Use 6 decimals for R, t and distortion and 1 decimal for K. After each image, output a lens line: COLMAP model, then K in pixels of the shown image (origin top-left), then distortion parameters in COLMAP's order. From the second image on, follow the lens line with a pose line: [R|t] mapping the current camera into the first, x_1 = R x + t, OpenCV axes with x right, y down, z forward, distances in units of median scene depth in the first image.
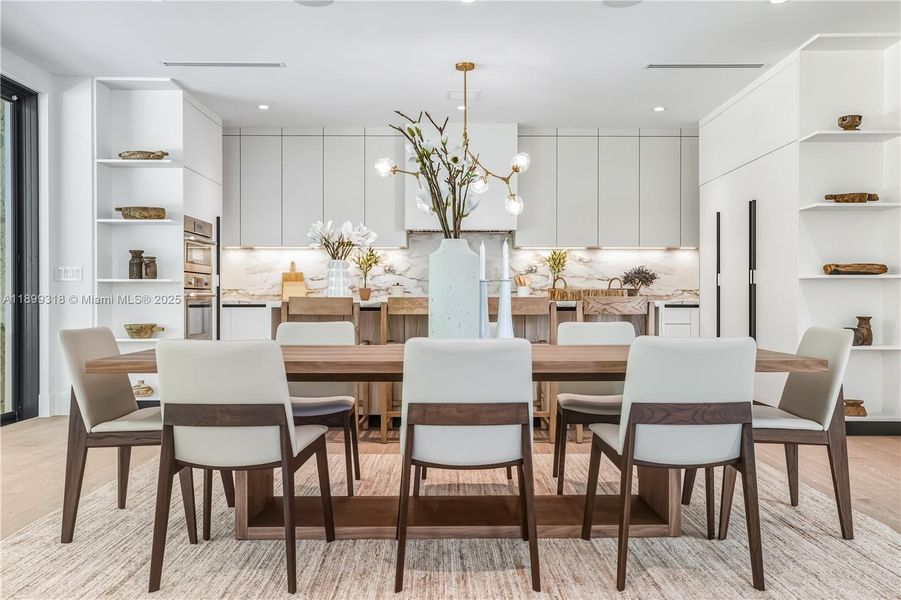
lens RADIAL K [[733.3, 0, 454.3], [0, 733.3, 300.8], [0, 0, 1]] dist [0.006443, 0.012289]
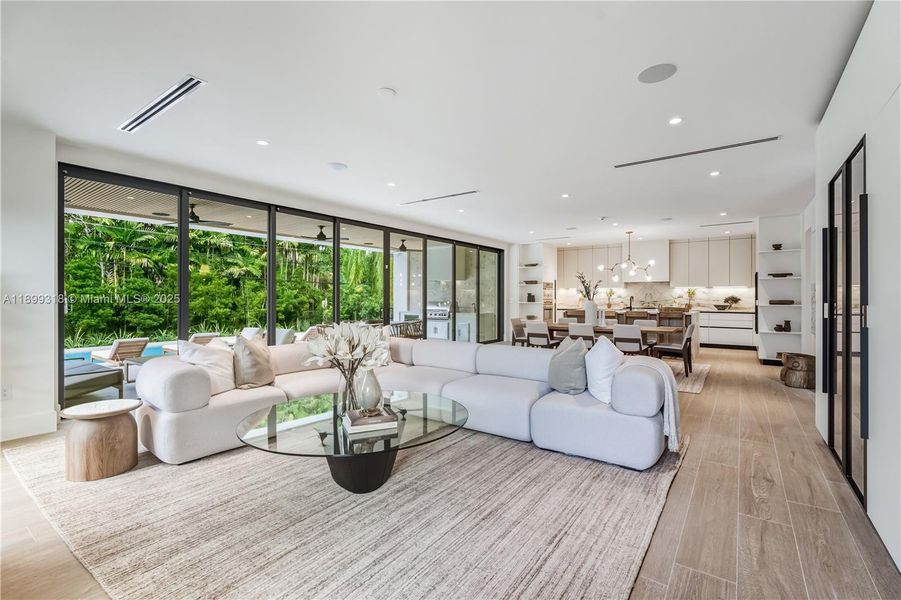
lens RADIAL K [[404.7, 0, 449.5], [0, 404.7, 302.4], [0, 0, 1]] dist [-0.005005, 0.000559]
pose [[0.805789, 0.007731, -0.592152, 0.359438], [-0.000991, 0.999931, 0.011707, -0.047307], [0.592202, -0.008847, 0.805741, -0.689658]]
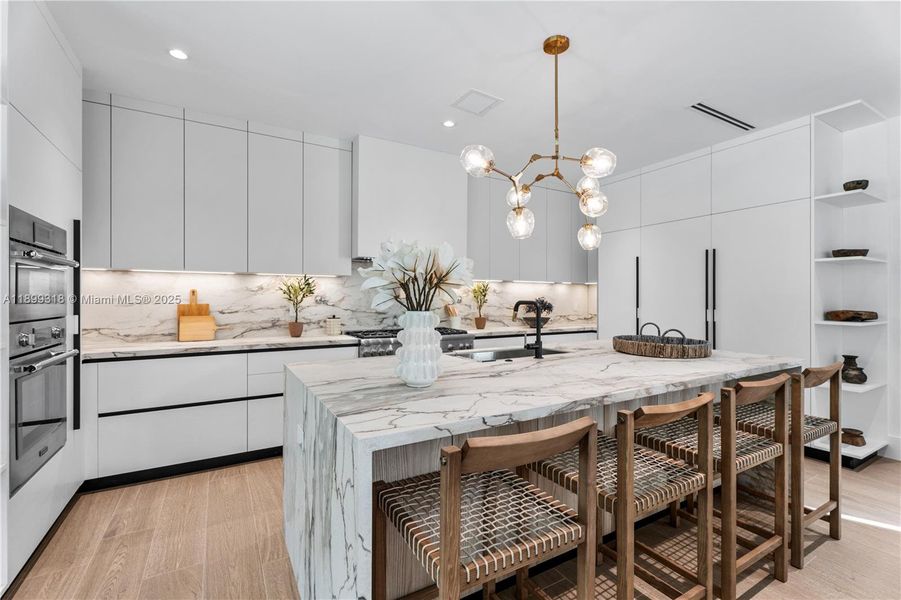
lens RADIAL K [[404.7, 0, 454.6], [0, 404.7, 298.9], [0, 0, 1]] dist [-0.005005, 0.000559]
pose [[0.863991, 0.000430, 0.503506, -0.248140], [-0.000408, 1.000000, -0.000153, -0.055488], [-0.503507, -0.000074, 0.863991, 0.624473]]
